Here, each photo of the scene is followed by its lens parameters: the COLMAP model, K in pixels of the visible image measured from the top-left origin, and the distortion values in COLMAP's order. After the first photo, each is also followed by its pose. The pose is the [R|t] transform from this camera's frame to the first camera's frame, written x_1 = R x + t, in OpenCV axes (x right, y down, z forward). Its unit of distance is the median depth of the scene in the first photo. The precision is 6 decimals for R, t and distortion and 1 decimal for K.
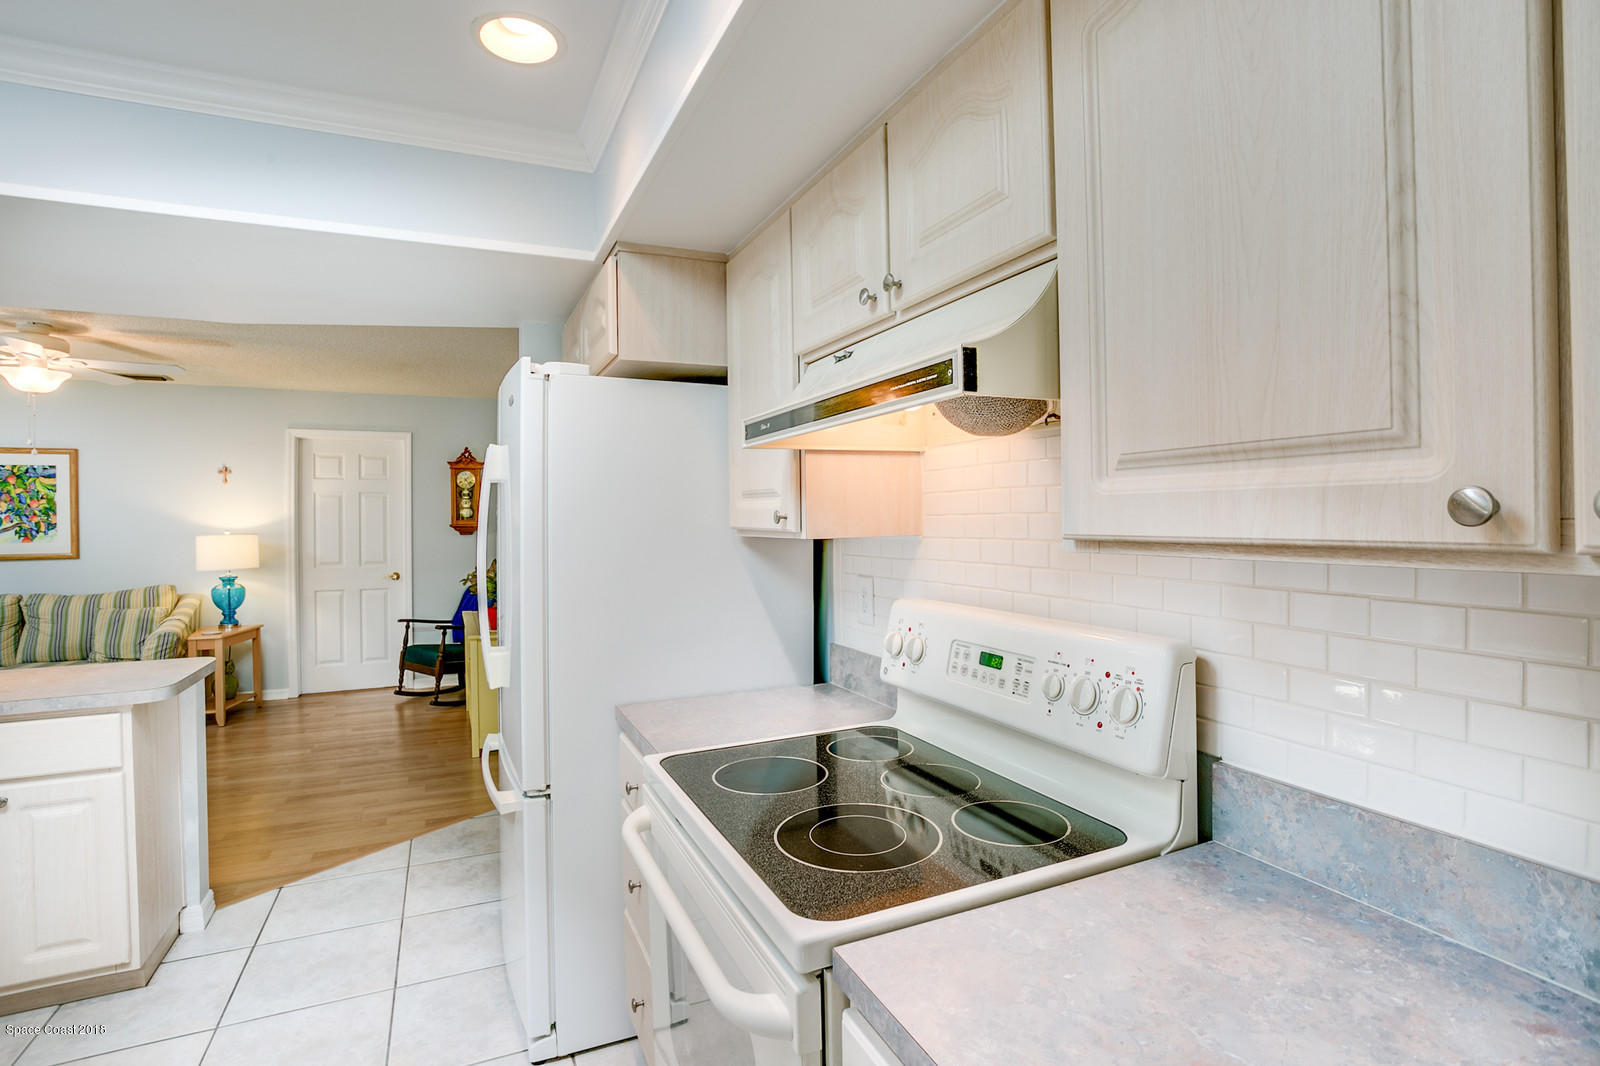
lens RADIAL K [[771.7, 0, 796.0], [0, 771.7, 515.3], [0, 0, 1]] dist [-0.061405, 0.020750]
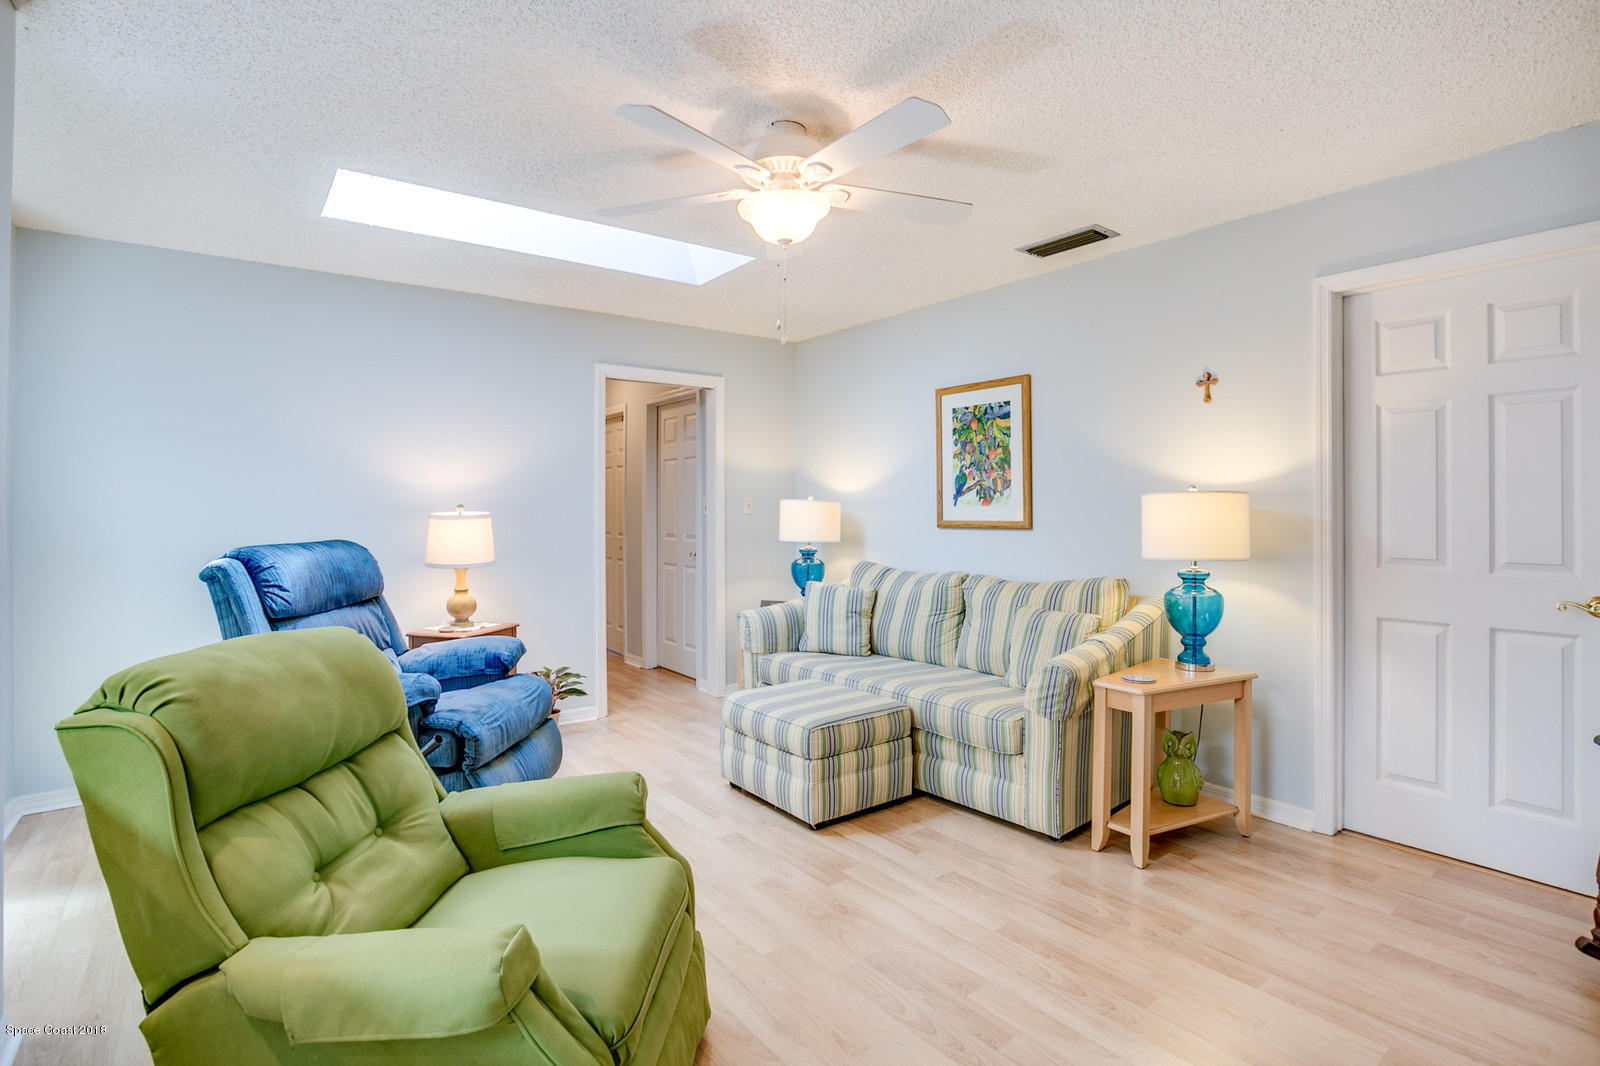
lens RADIAL K [[791.6, 0, 789.7], [0, 791.6, 504.5], [0, 0, 1]] dist [-0.060074, 0.023755]
pose [[0.198629, 0.004313, -0.980065, -0.281536], [0.006510, 0.999962, 0.005720, 0.029274], [0.980053, -0.007517, 0.198594, 0.630942]]
